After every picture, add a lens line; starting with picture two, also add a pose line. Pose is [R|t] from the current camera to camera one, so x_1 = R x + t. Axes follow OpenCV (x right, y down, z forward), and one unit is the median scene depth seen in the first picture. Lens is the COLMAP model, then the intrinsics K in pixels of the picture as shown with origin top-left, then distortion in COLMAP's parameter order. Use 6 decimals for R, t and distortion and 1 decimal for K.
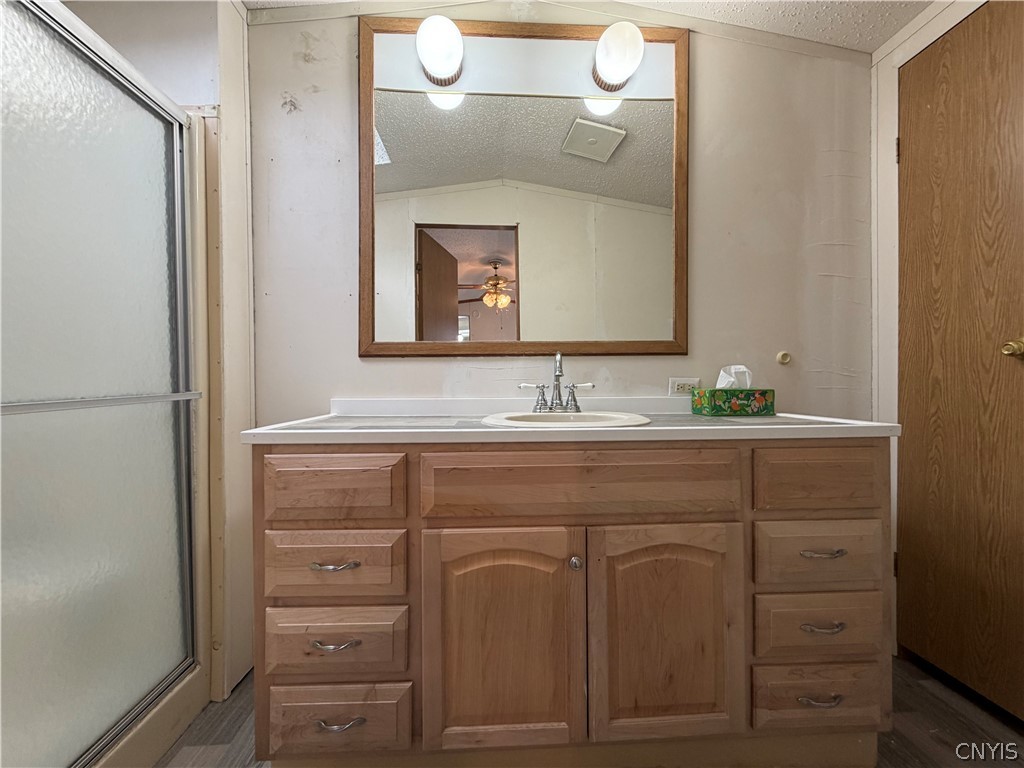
lens RADIAL K [[406.7, 0, 510.1], [0, 406.7, 384.6], [0, 0, 1]] dist [-0.008067, 0.002805]
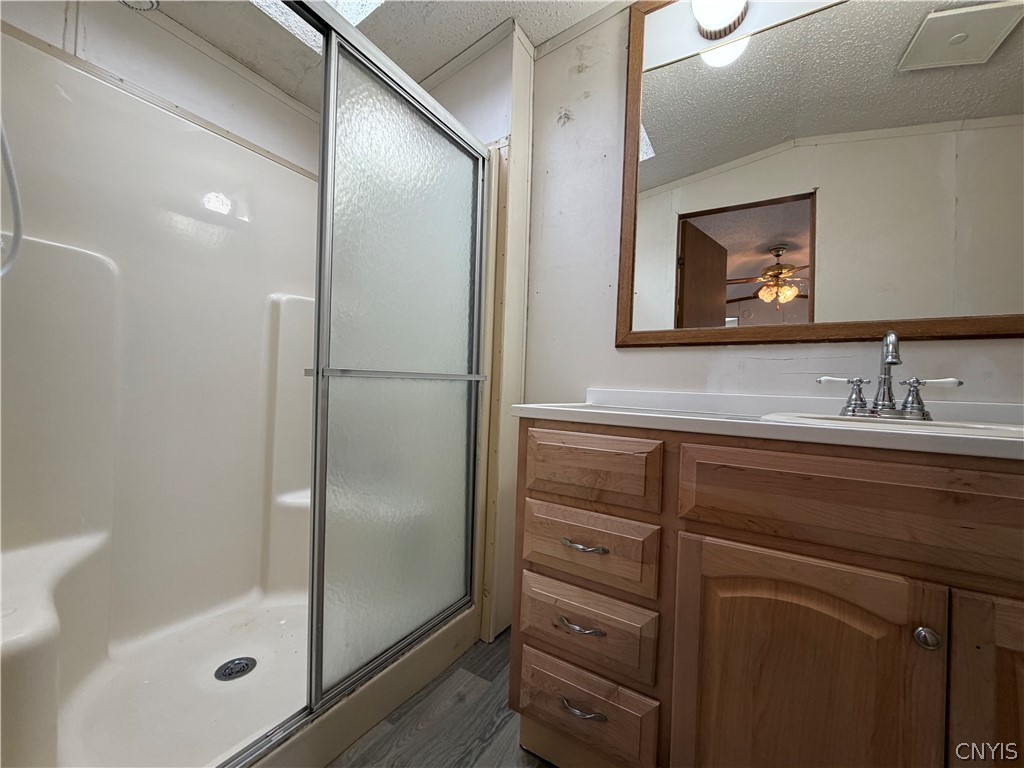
lens RADIAL K [[407.2, 0, 509.7], [0, 407.2, 384.0], [0, 0, 1]] dist [0.001643, 0.000031]
pose [[0.822895, 0.032166, -0.567283, -0.021531], [-0.047020, 0.998827, -0.011571, 0.050766], [0.566245, 0.036195, 0.823442, 0.045941]]
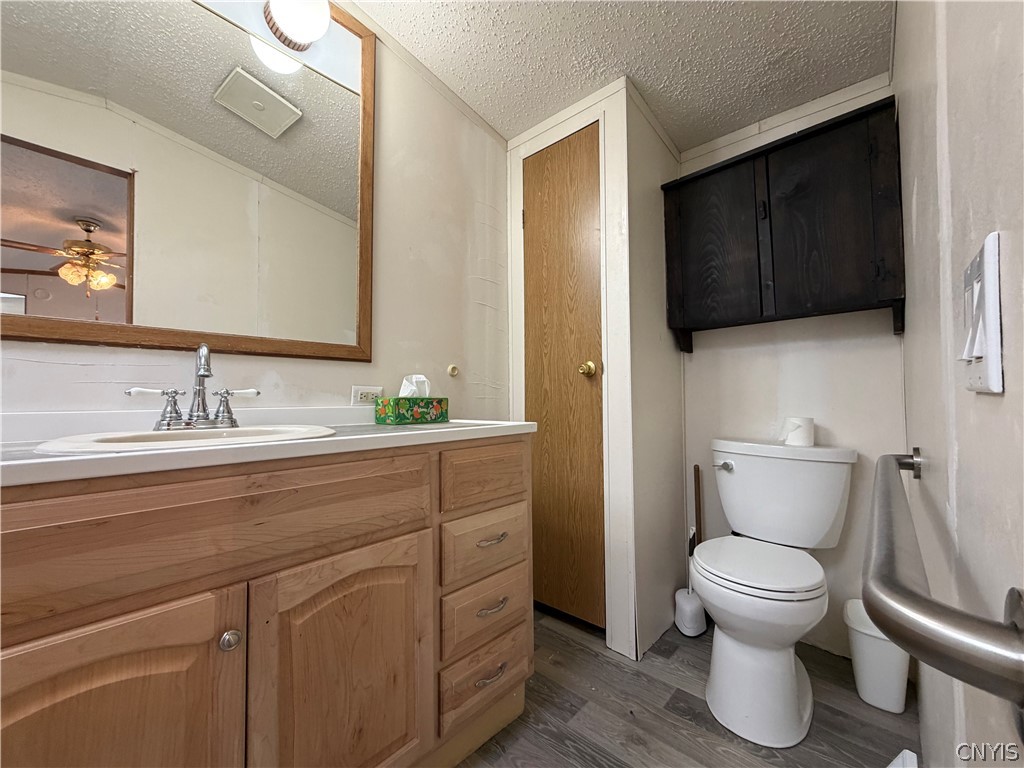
lens RADIAL K [[407.2, 0, 509.7], [0, 407.2, 384.0], [0, 0, 1]] dist [0.001643, 0.000031]
pose [[0.716708, 0.025032, 0.696924, 0.006091], [0.007620, 0.999015, -0.043718, 0.026487], [-0.697332, 0.036643, 0.715811, 0.109275]]
